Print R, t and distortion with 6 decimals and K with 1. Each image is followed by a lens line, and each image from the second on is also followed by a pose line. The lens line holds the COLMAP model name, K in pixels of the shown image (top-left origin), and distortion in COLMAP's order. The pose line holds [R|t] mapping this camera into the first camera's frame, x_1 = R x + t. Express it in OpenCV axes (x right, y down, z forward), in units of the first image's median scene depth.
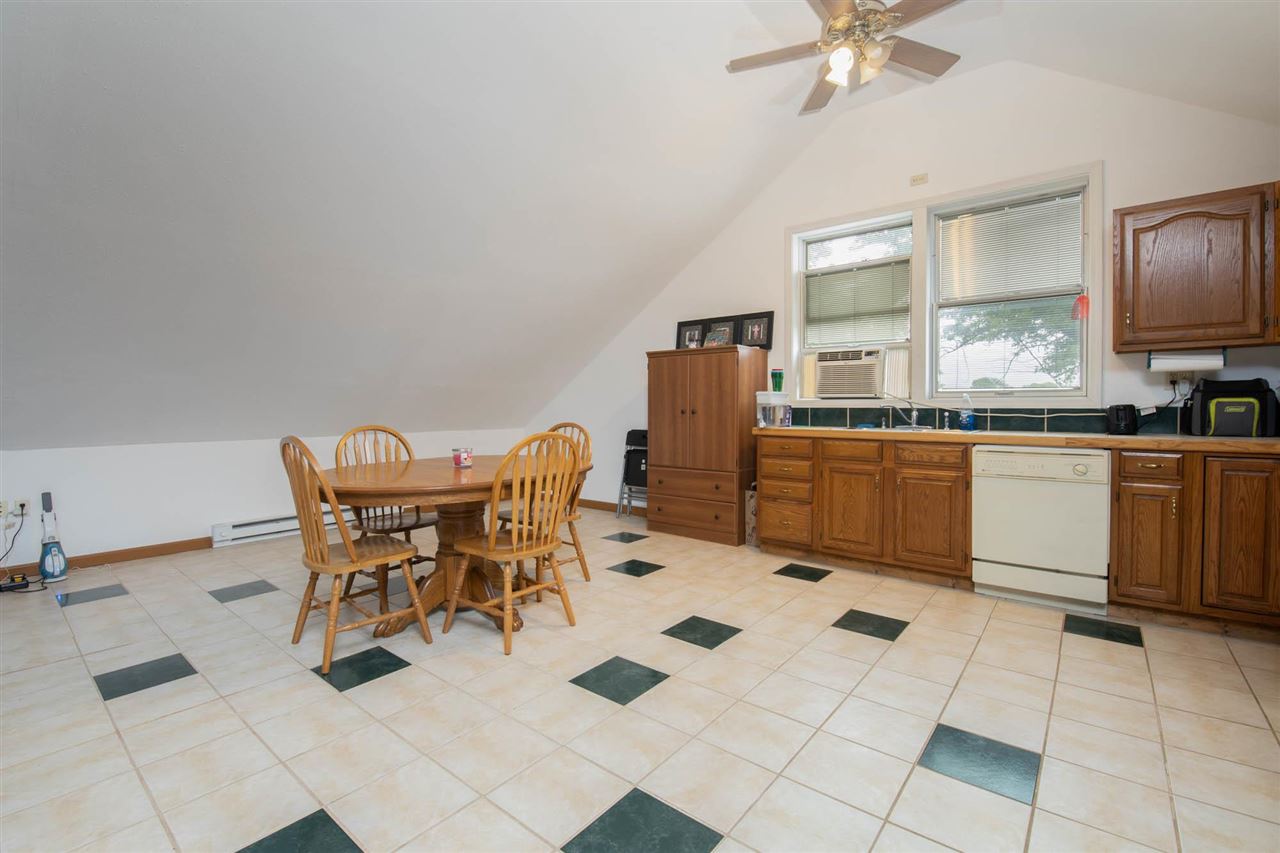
lens RADIAL K [[568.8, 0, 641.7], [0, 568.8, 416.5], [0, 0, 1]] dist [-0.001046, -0.009829]
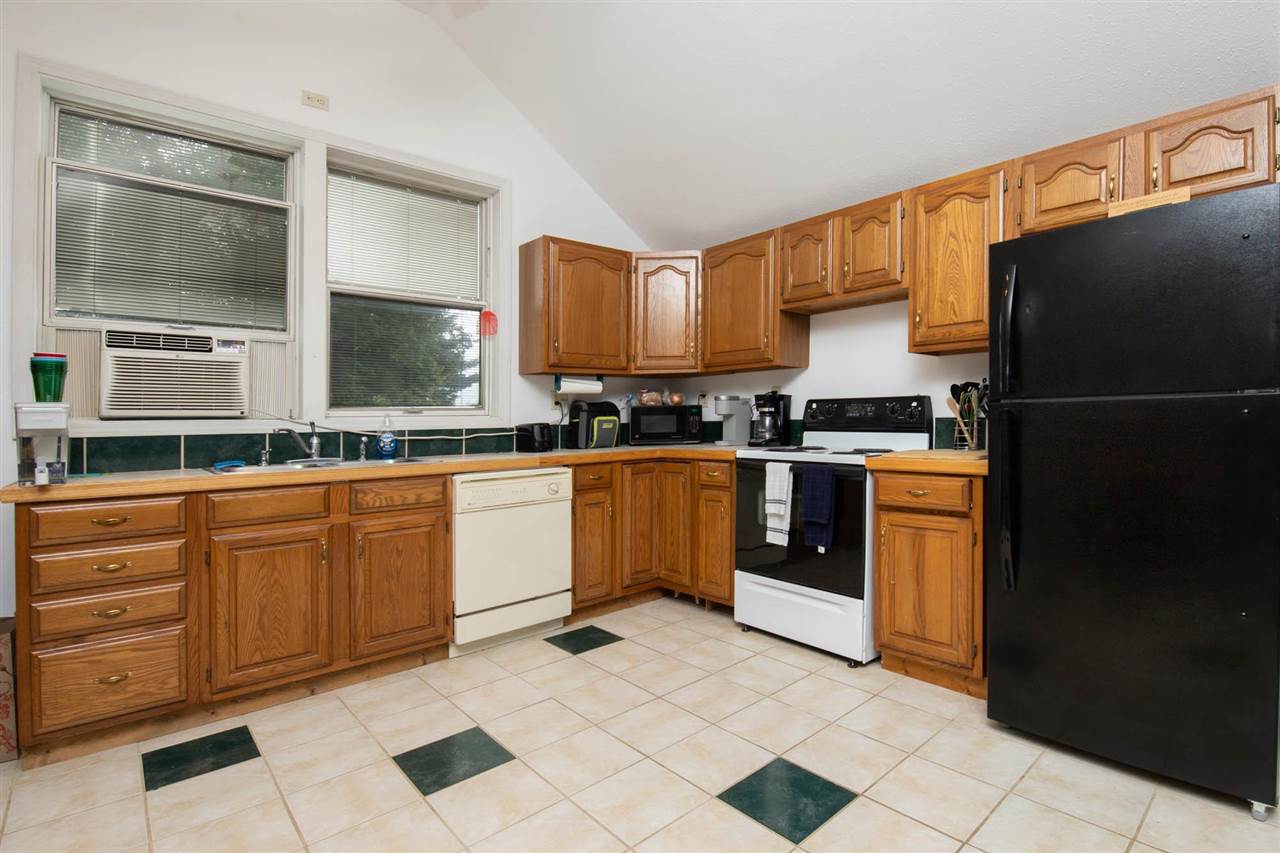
lens RADIAL K [[607.5, 0, 704.5], [0, 607.5, 431.8], [0, 0, 1]] dist [-0.024061, -0.000946]
pose [[0.114301, -0.017690, 0.993289, -0.208058], [0.039438, 0.999134, 0.013256, -0.007217], [-0.992663, 0.037658, 0.114899, 0.523066]]
